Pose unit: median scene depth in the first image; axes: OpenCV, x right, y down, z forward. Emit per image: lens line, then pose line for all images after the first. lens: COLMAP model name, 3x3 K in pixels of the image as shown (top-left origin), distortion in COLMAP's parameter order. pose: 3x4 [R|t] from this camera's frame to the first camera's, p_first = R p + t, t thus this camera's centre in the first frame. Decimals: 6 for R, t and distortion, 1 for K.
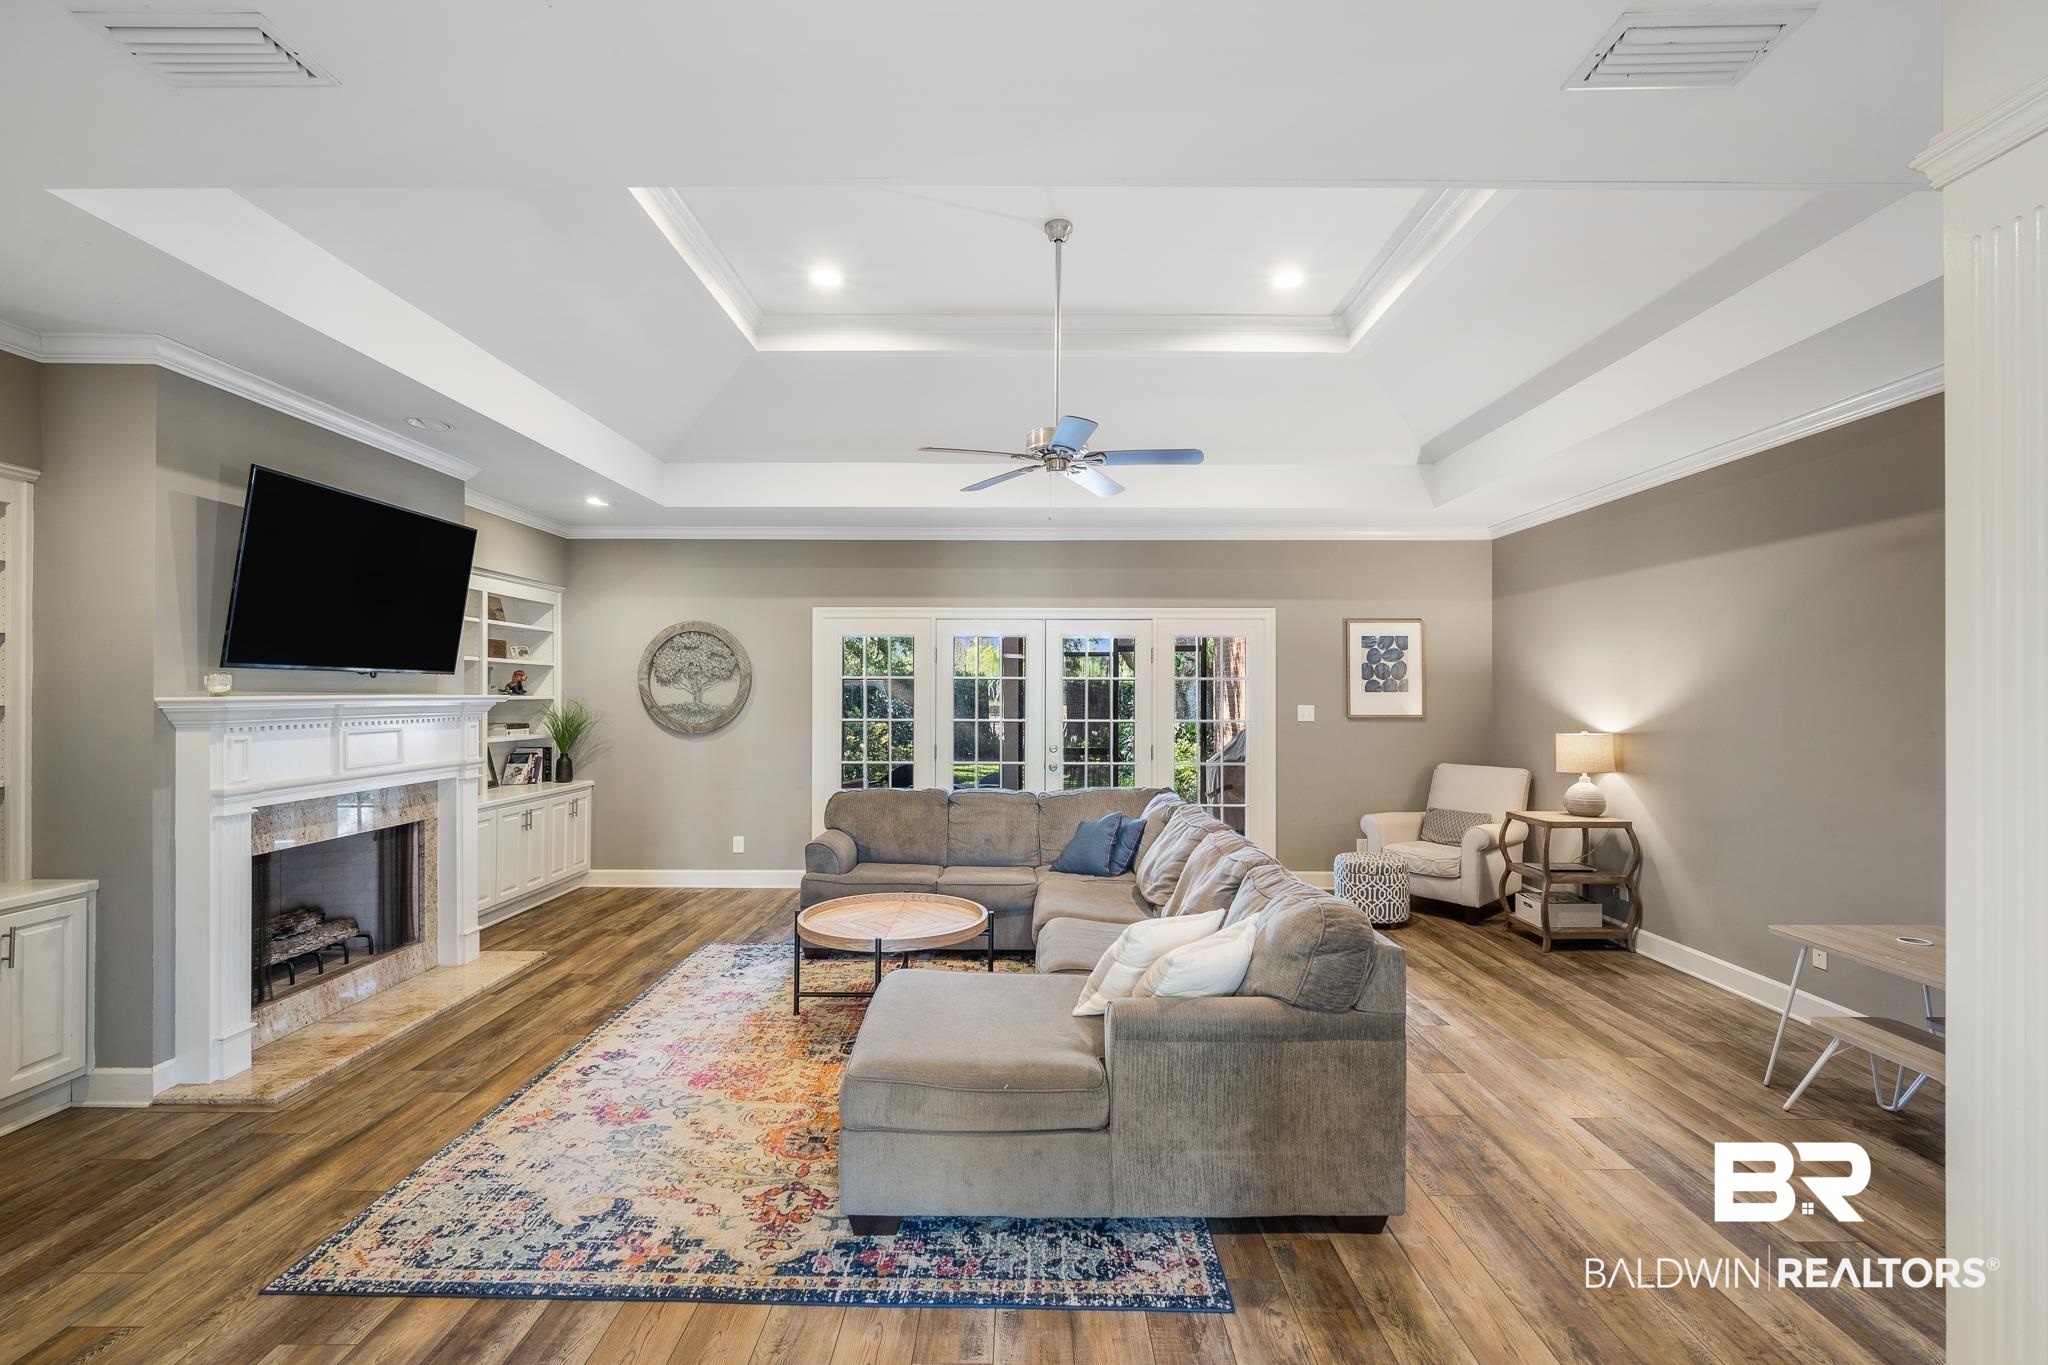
lens RADIAL K [[897.8, 0, 1044.2], [0, 897.8, 685.9], [0, 0, 1]] dist [-0.011503, 0.002585]
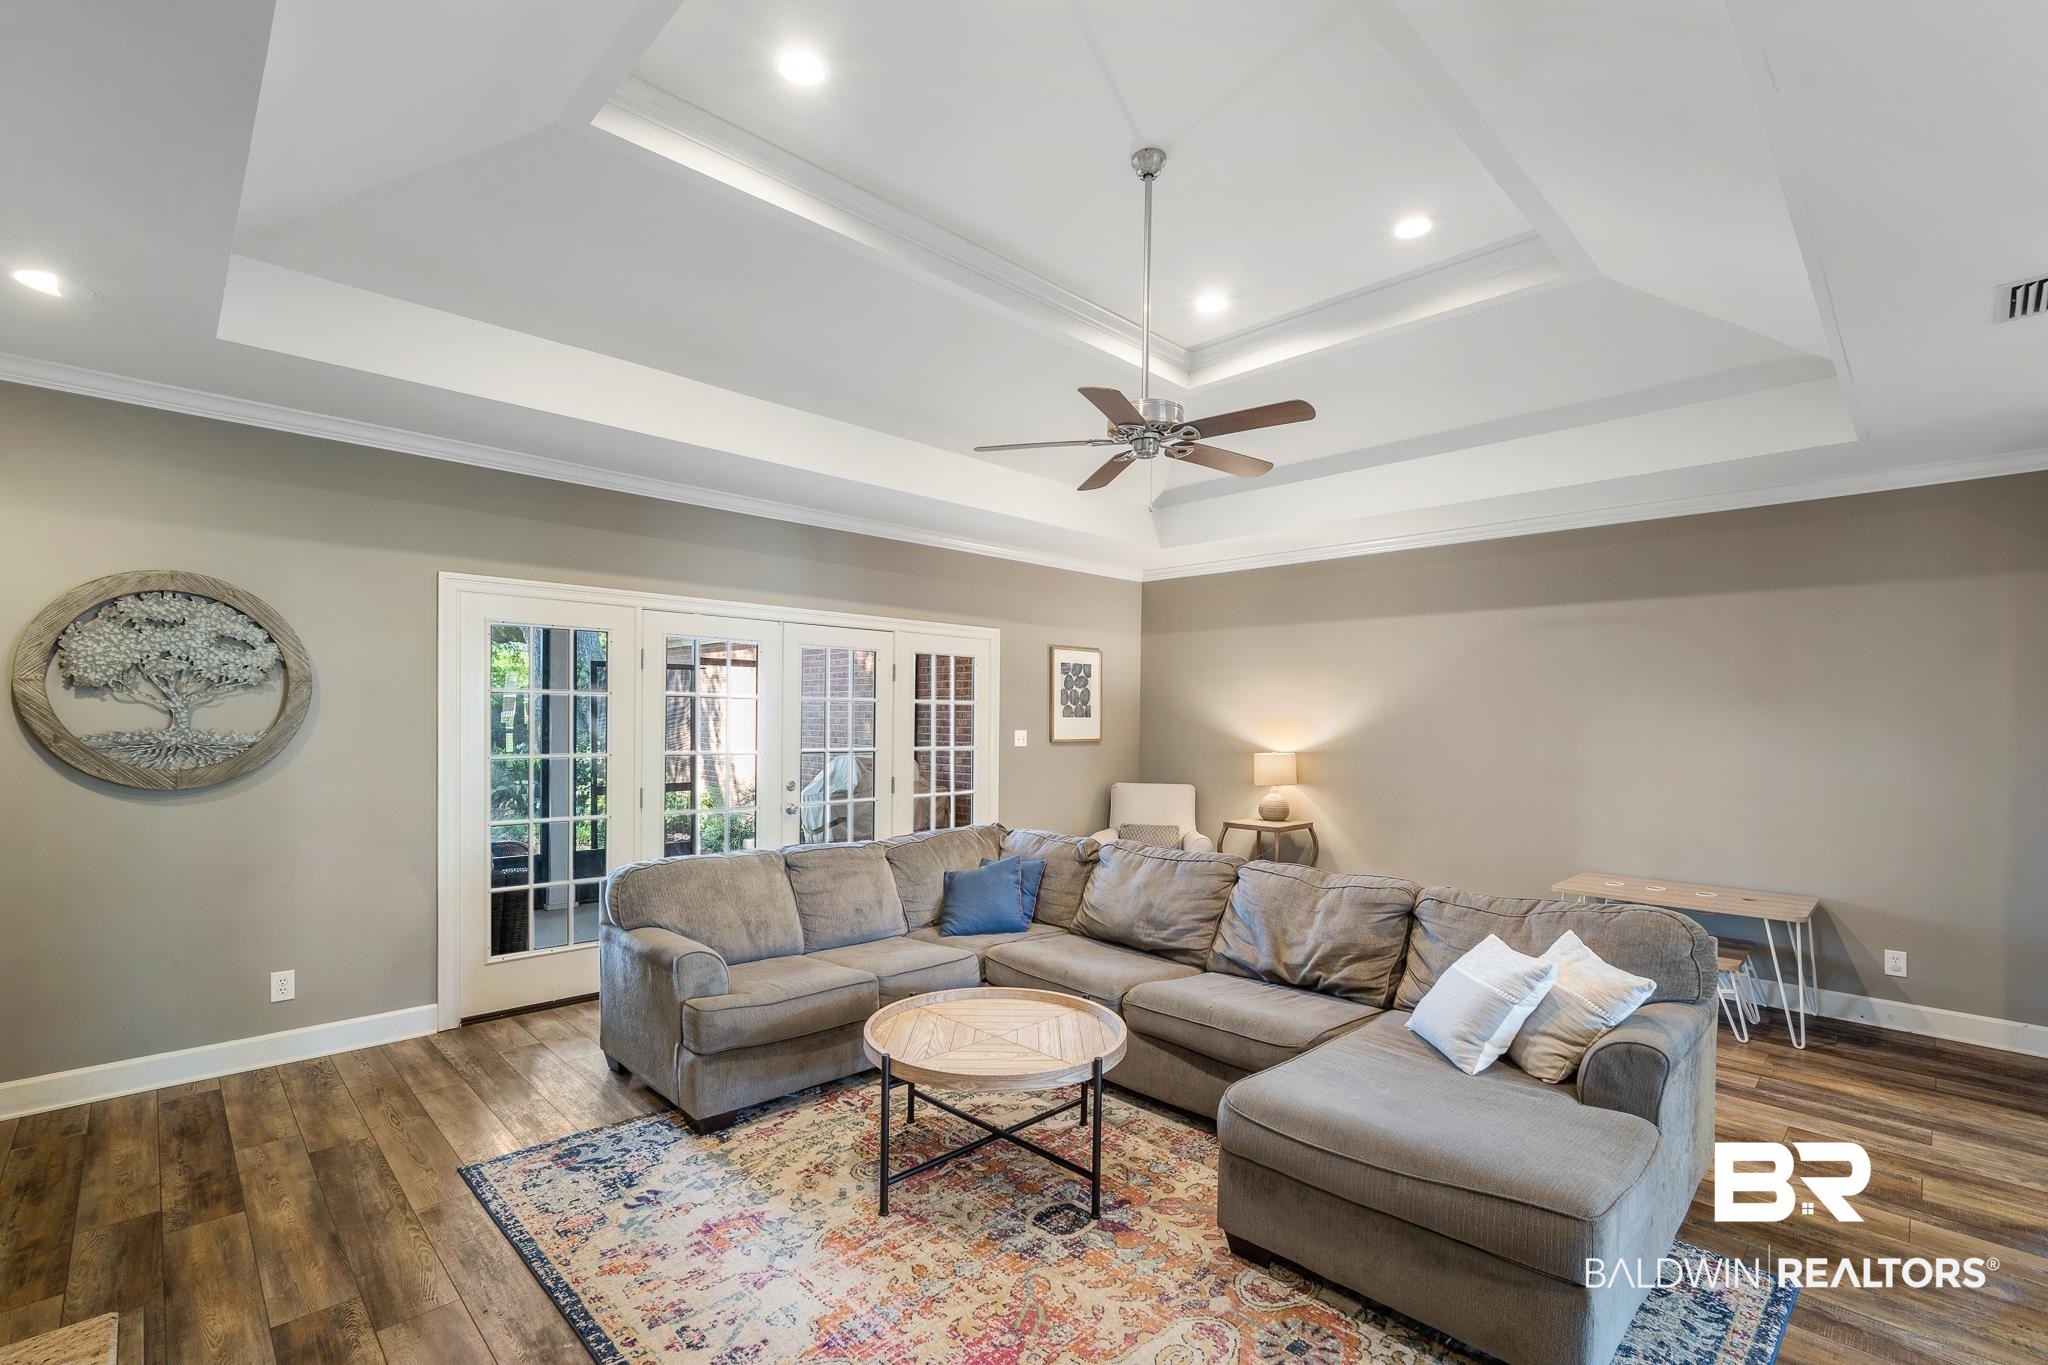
lens RADIAL K [[897.8, 0, 1072.6], [0, 897.8, 732.7], [0, 0, 1]] dist [-0.011503, 0.002585]
pose [[0.714559, -0.005802, 0.699552, -0.380466], [-0.013557, 0.999663, 0.022139, 0.001880], [-0.699444, -0.025304, 0.714239, 0.273611]]
